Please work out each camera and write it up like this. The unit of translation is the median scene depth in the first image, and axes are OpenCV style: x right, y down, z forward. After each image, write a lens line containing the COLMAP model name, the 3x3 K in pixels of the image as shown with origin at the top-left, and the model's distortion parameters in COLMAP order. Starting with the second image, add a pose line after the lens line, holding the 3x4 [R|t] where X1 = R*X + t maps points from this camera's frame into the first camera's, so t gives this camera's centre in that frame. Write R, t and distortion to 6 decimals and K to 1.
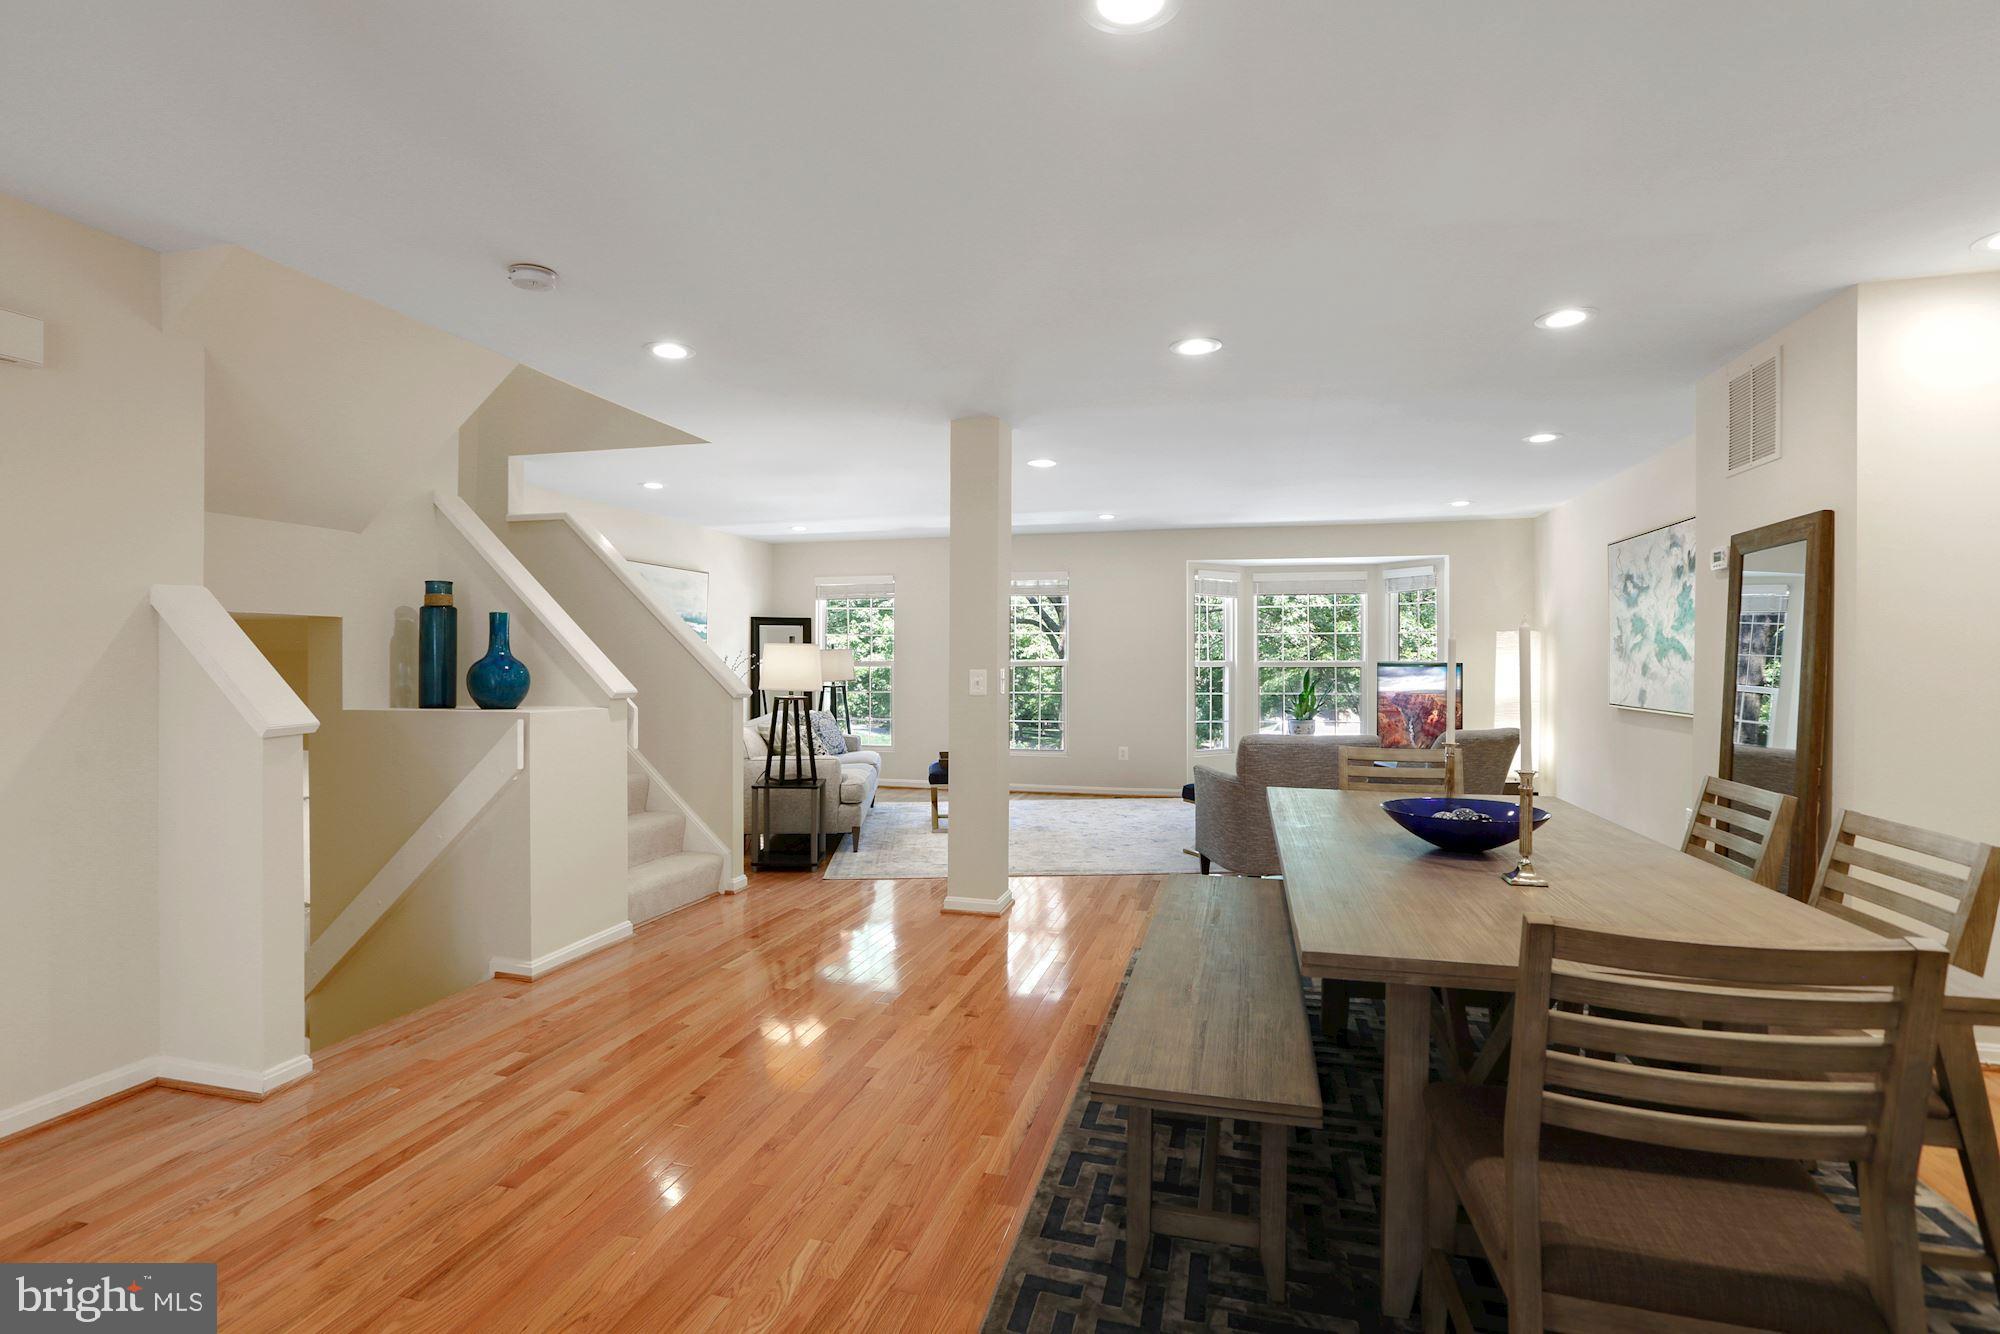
lens RADIAL K [[946.5, 0, 991.0], [0, 946.5, 662.4], [0, 0, 1]] dist [-0.040562, 0.010363]
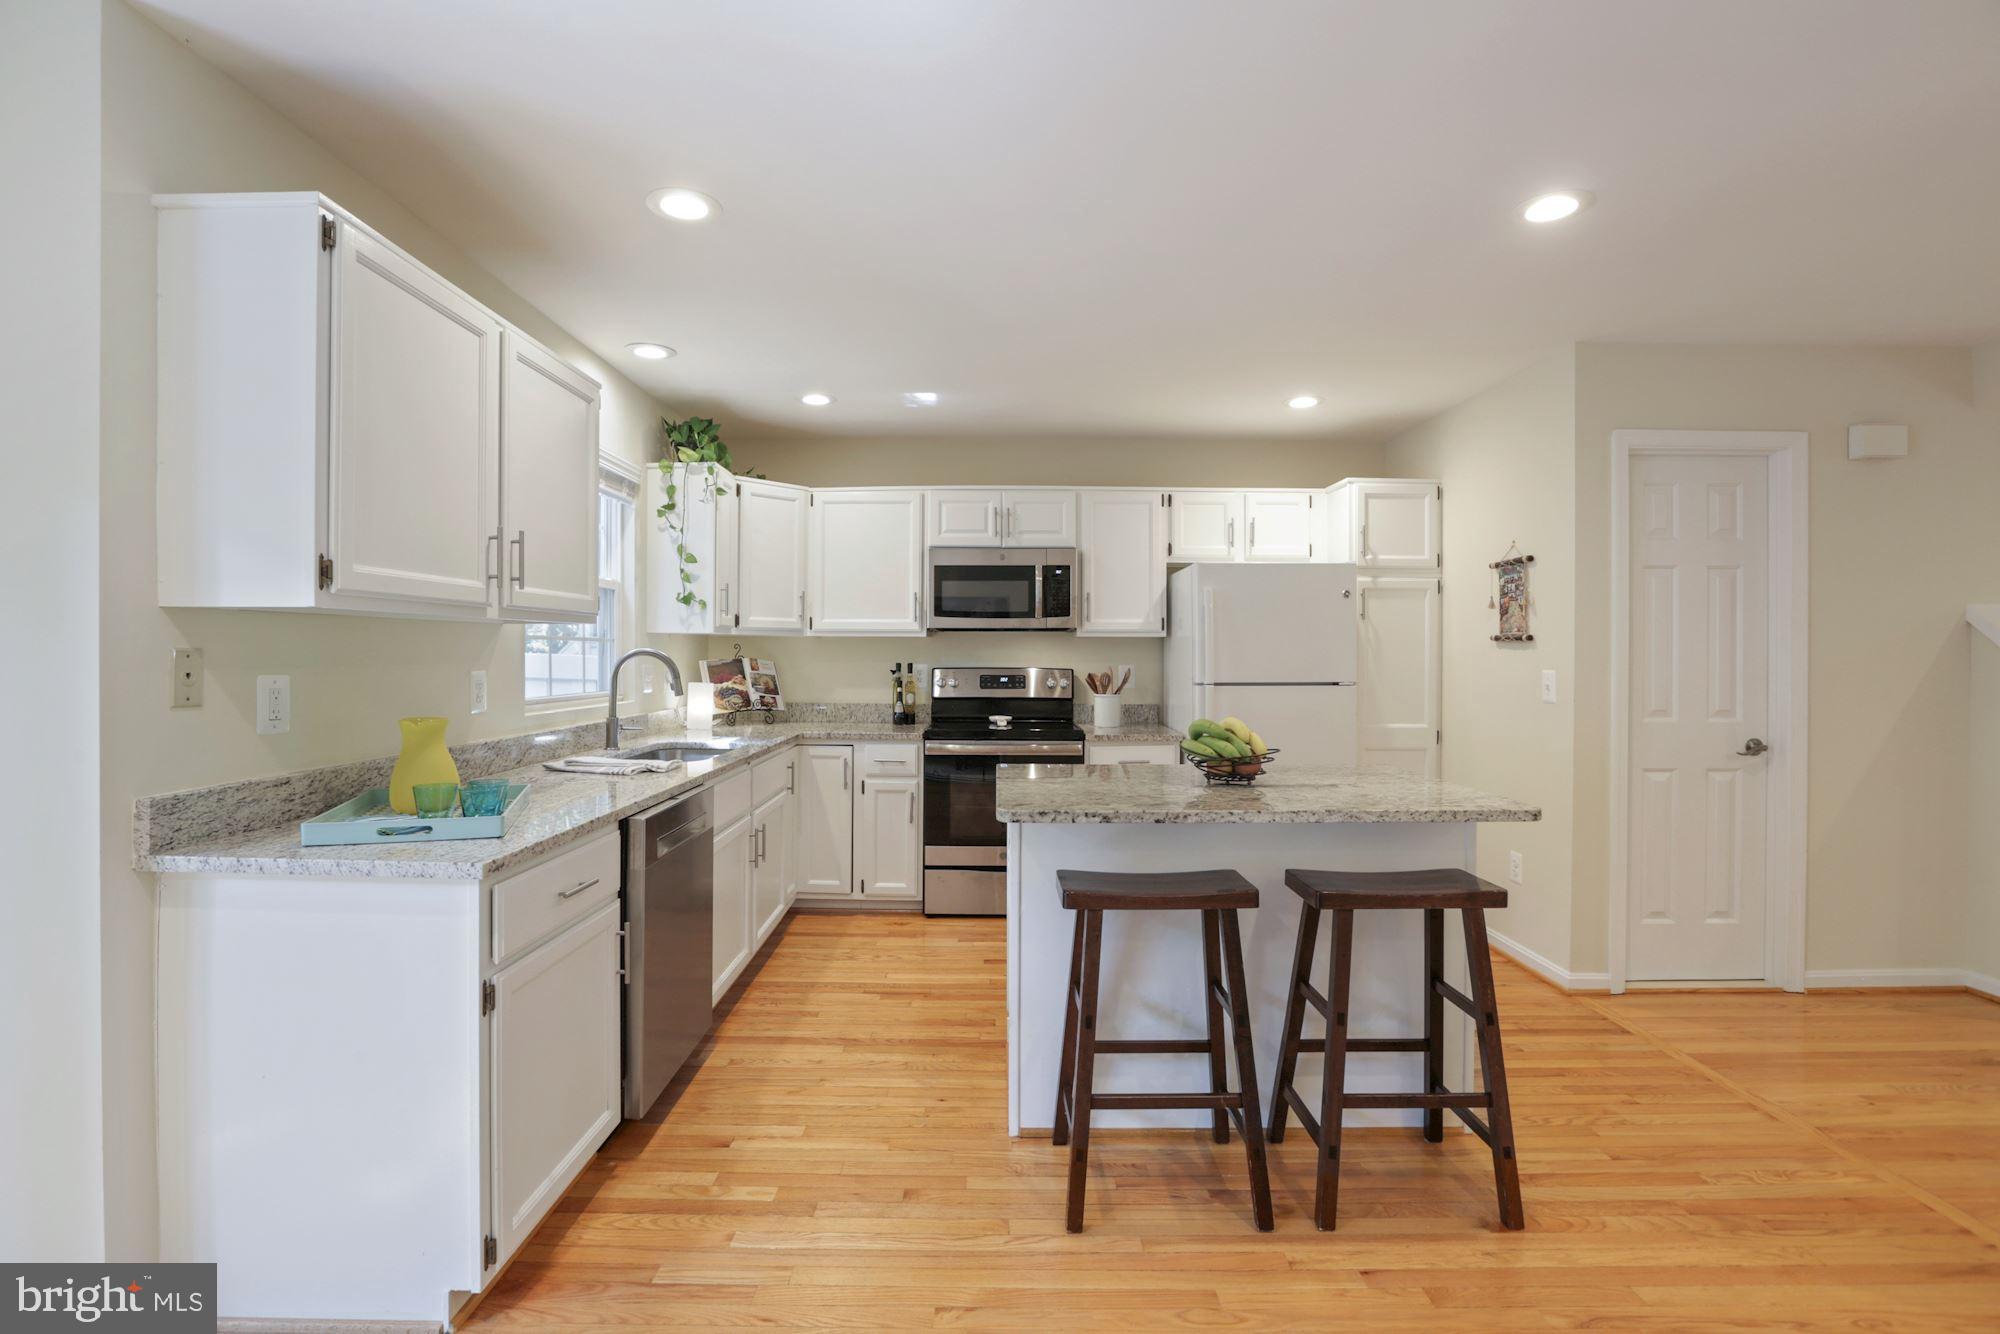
lens RADIAL K [[916.4, 0, 995.7], [0, 916.4, 659.2], [0, 0, 1]] dist [-0.039049, 0.008907]
pose [[0.264350, 0.003716, -0.964420, -0.031989], [-0.005786, 0.999981, 0.002267, -0.001649], [0.964409, 0.004981, 0.264366, -0.304846]]
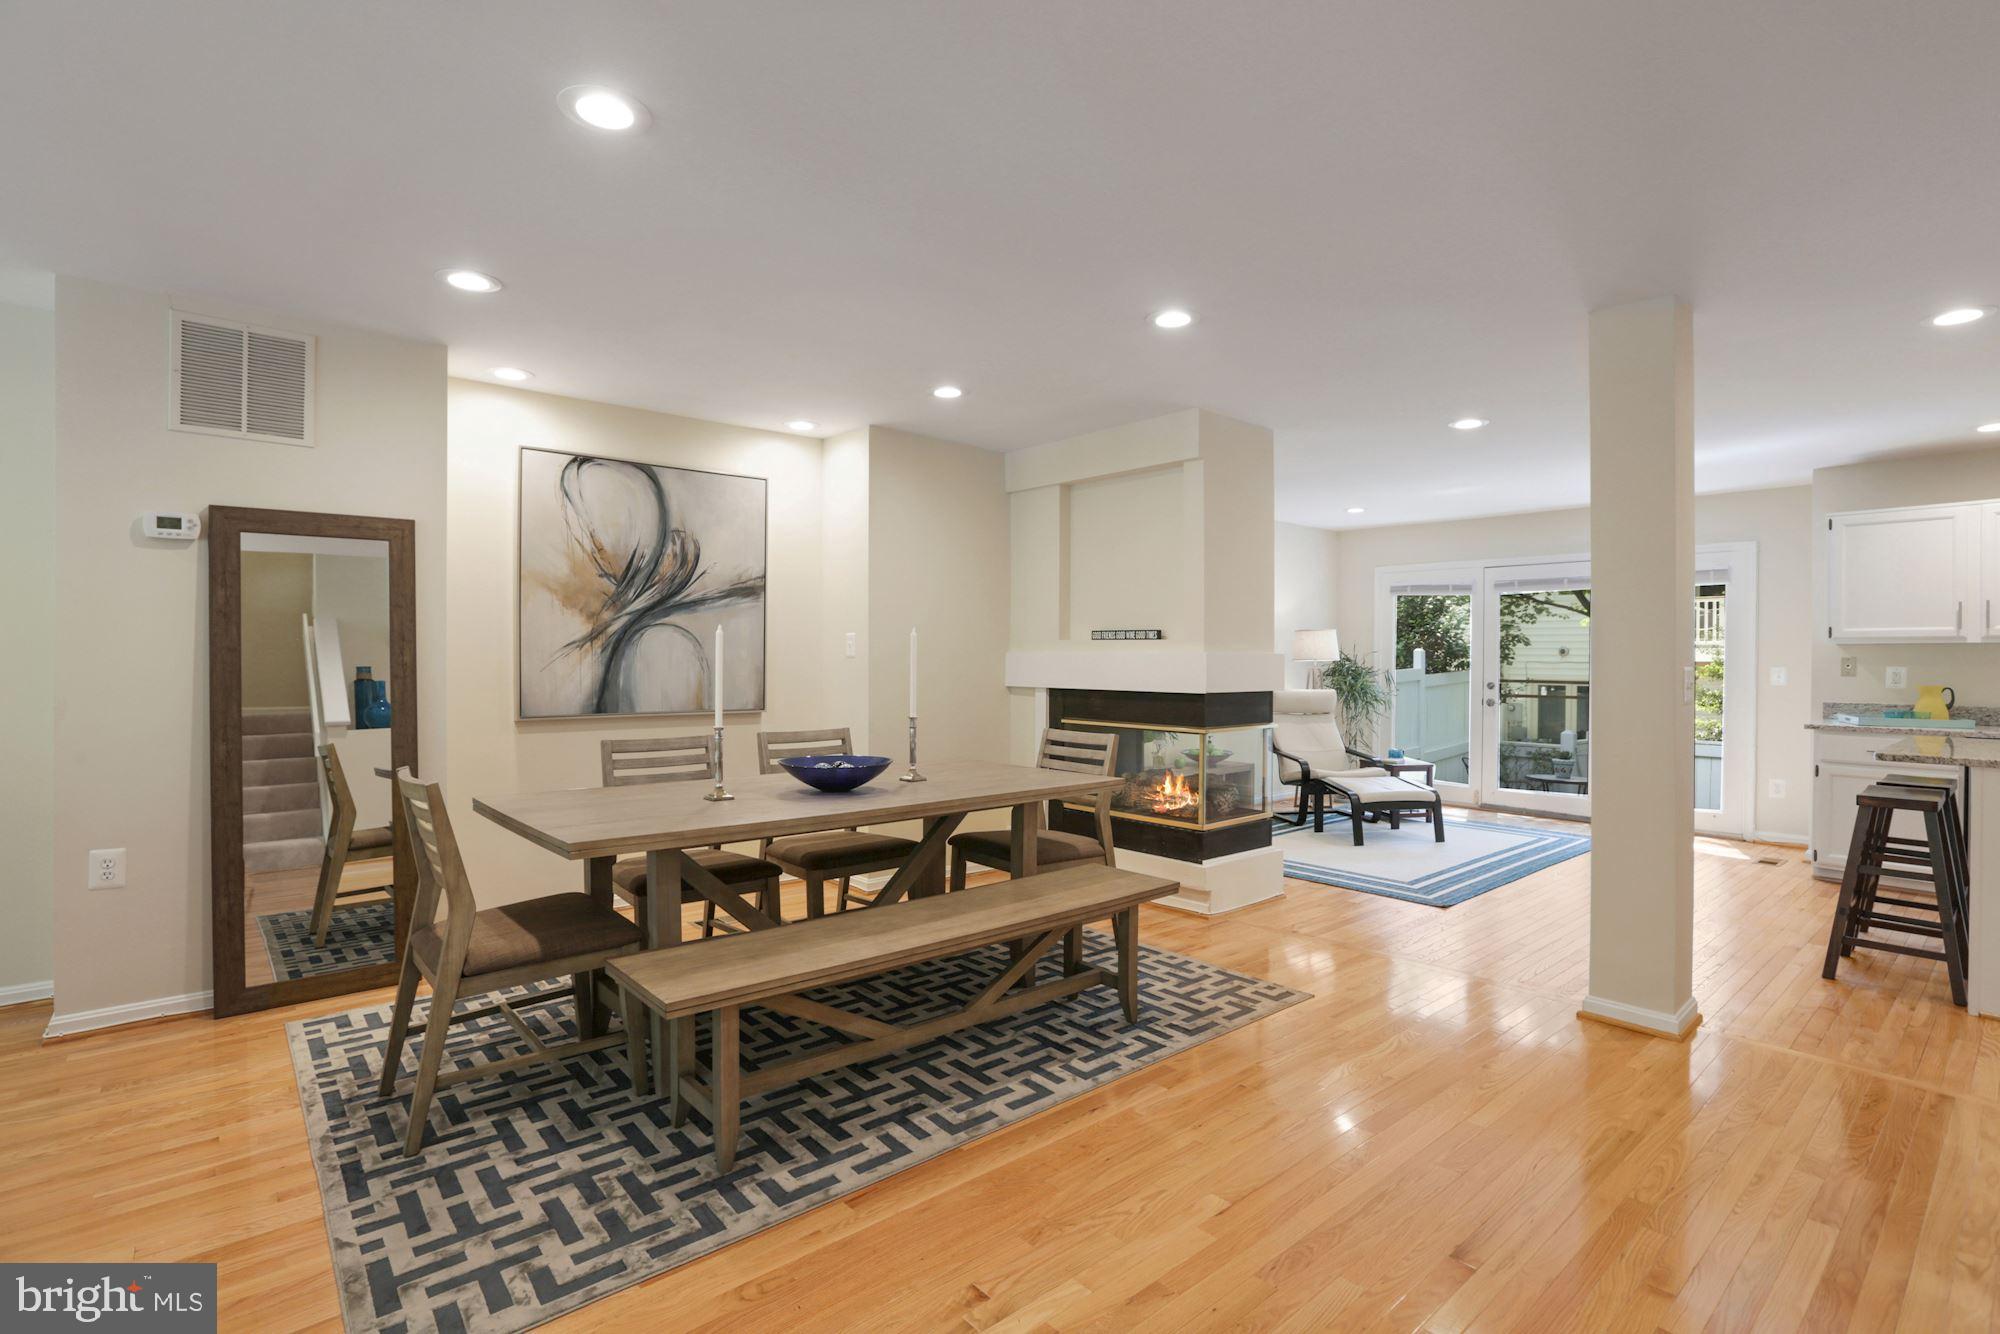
lens RADIAL K [[946.5, 0, 999.6], [0, 946.5, 664.2], [0, 0, 1]] dist [-0.040562, 0.010363]
pose [[-0.830272, -0.011319, 0.557243, -0.190039], [-0.006214, 0.999920, 0.011052, -0.000560], [-0.557323, 0.005713, -0.830276, 0.817890]]
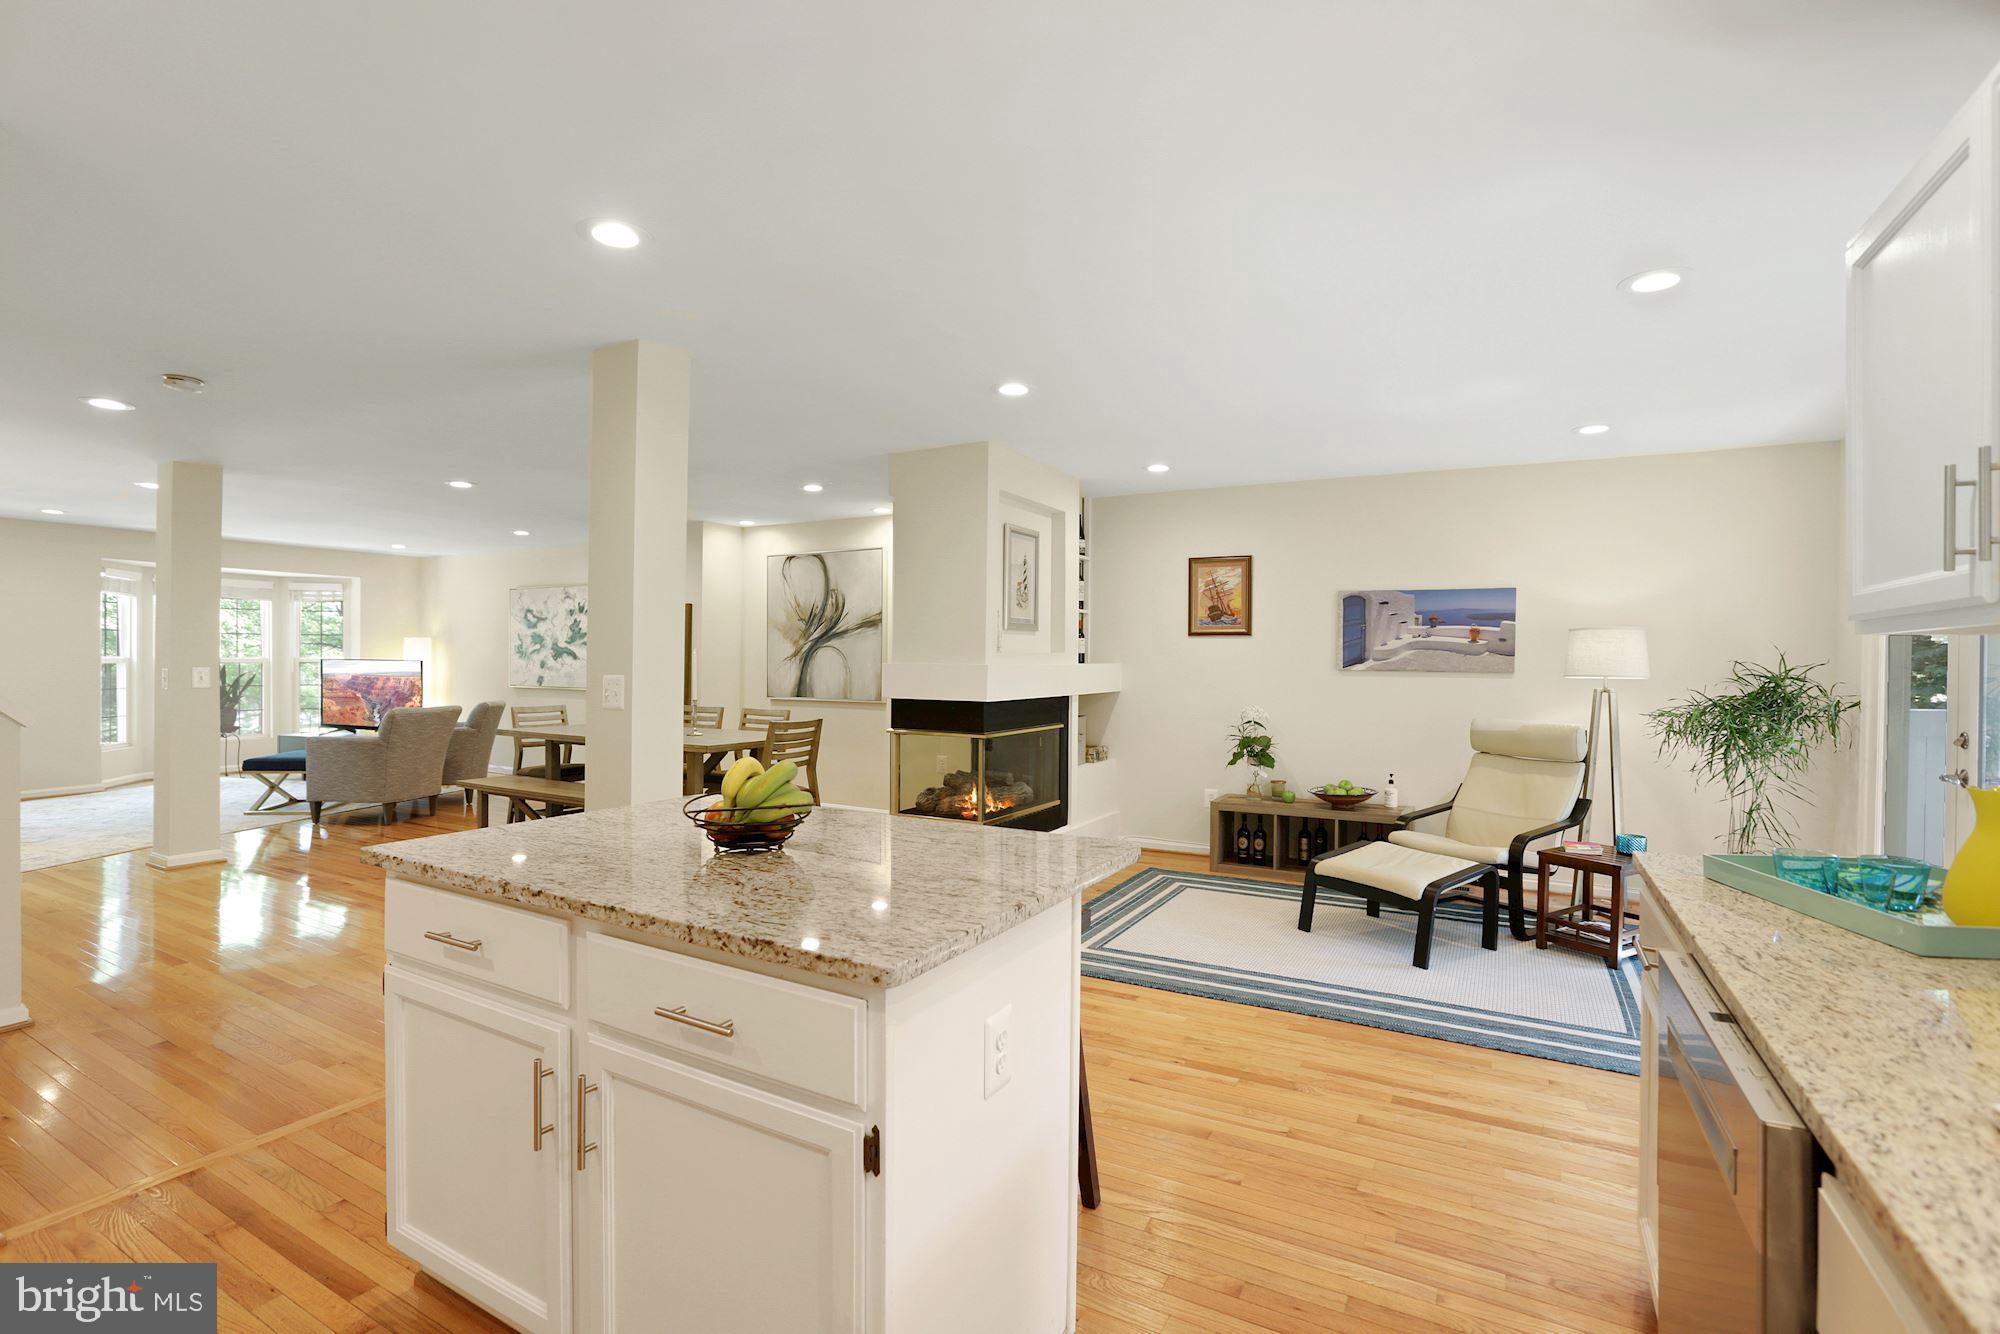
lens RADIAL K [[916.4, 0, 990.5], [0, 916.4, 662.1], [0, 0, 1]] dist [-0.039049, 0.008907]
pose [[0.241400, -0.002829, 0.970422, -0.727366], [-0.004776, 0.999980, 0.004103, -0.007416], [-0.970414, -0.005625, 0.241382, -0.232031]]
